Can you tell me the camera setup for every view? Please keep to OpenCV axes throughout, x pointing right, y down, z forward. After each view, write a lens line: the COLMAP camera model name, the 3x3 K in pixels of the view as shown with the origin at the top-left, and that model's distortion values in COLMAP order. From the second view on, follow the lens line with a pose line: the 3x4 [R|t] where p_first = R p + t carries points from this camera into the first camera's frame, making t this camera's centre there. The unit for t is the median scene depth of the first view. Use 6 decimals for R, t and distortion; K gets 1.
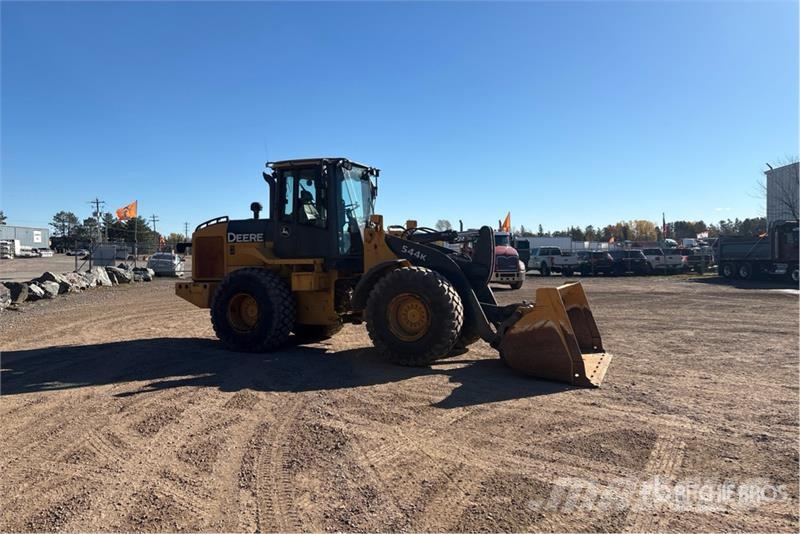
lens RADIAL K [[627.2, 0, 400.2], [0, 627.2, 269.2], [0, 0, 1]] dist [0.007109, 0.001199]
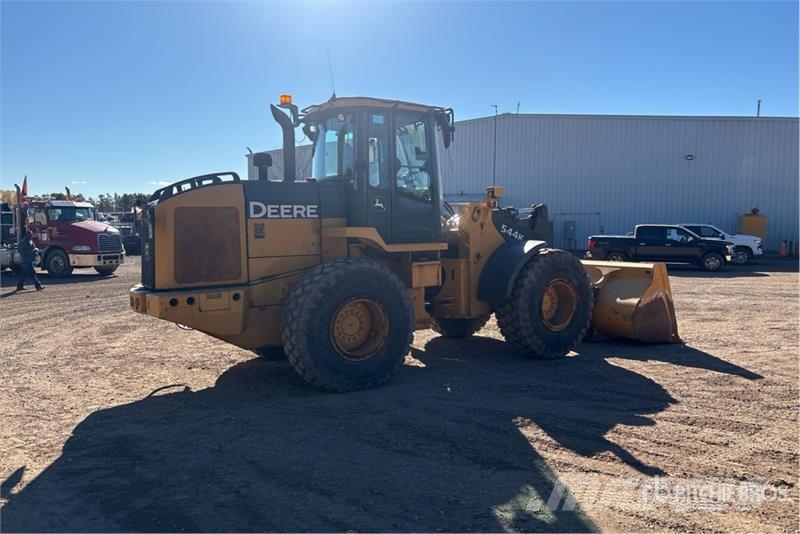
lens RADIAL K [[627.2, 0, 401.3], [0, 627.2, 264.7], [0, 0, 1]] dist [0.007109, 0.001199]
pose [[0.522128, -0.053005, 0.851218, -0.708875], [0.023638, 0.998583, 0.047682, -0.024085], [-0.852539, -0.004775, 0.522641, 0.578067]]
